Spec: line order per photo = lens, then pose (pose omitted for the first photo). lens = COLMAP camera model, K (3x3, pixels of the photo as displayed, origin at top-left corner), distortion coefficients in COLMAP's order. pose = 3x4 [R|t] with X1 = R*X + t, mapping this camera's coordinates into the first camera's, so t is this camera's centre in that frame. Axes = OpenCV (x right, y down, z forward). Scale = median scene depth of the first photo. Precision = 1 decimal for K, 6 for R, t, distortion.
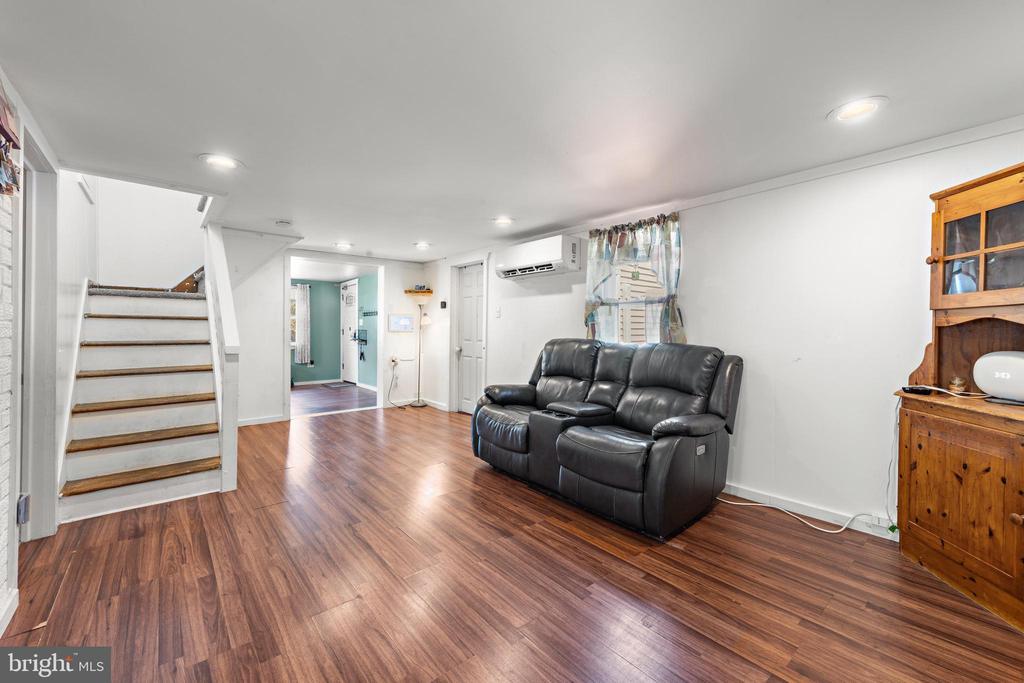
lens RADIAL K [[420.5, 0, 514.3], [0, 420.5, 339.5], [0, 0, 1]] dist [0.010784, -0.000230]
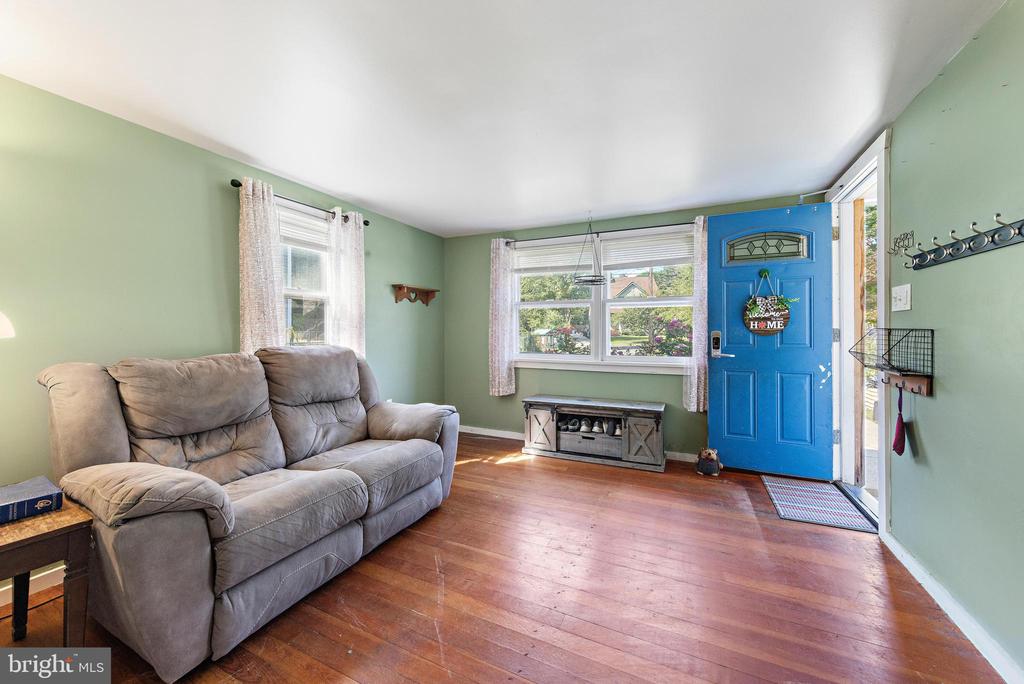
lens RADIAL K [[379.3, 0, 512.9], [0, 379.3, 328.6], [0, 0, 1]] dist [0.001406, 0.000063]
pose [[0.411002, -0.004184, -0.911625, -0.404529], [-0.014179, 0.999839, -0.010981, -0.027322], [0.911524, 0.017439, 0.410877, 1.113187]]
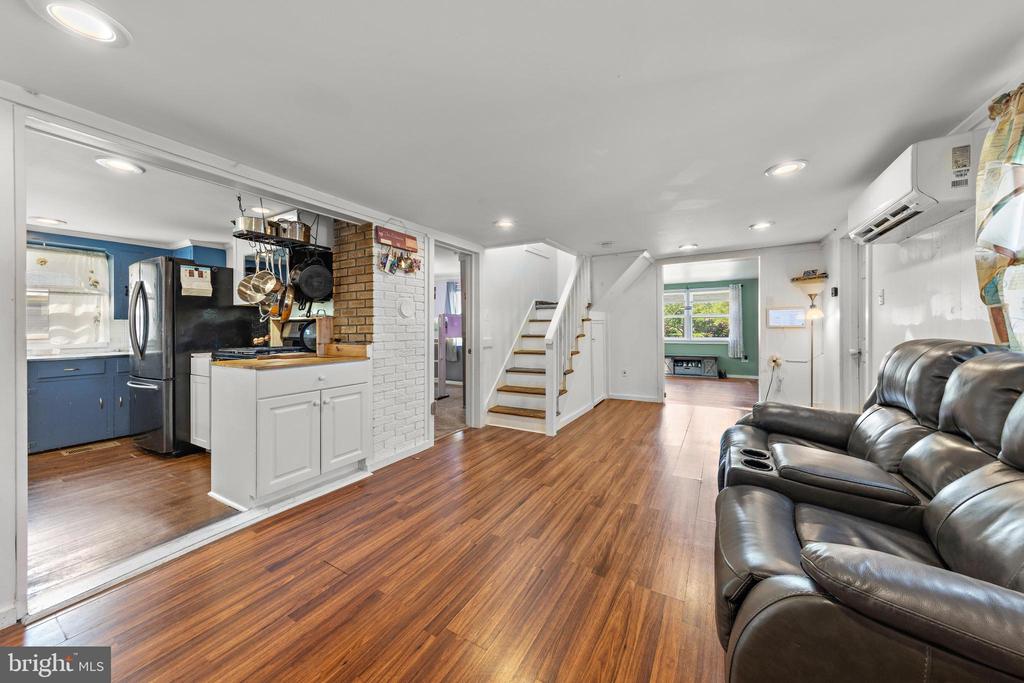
lens RADIAL K [[351.5, 0, 515.3], [0, 351.5, 329.8], [0, 0, 1]] dist [0.014110, -0.000011]
pose [[0.328038, -0.002478, -0.944661, 0.275851], [-0.010464, 0.999926, -0.006257, -0.004540], [0.944607, 0.011937, 0.327988, 0.281423]]
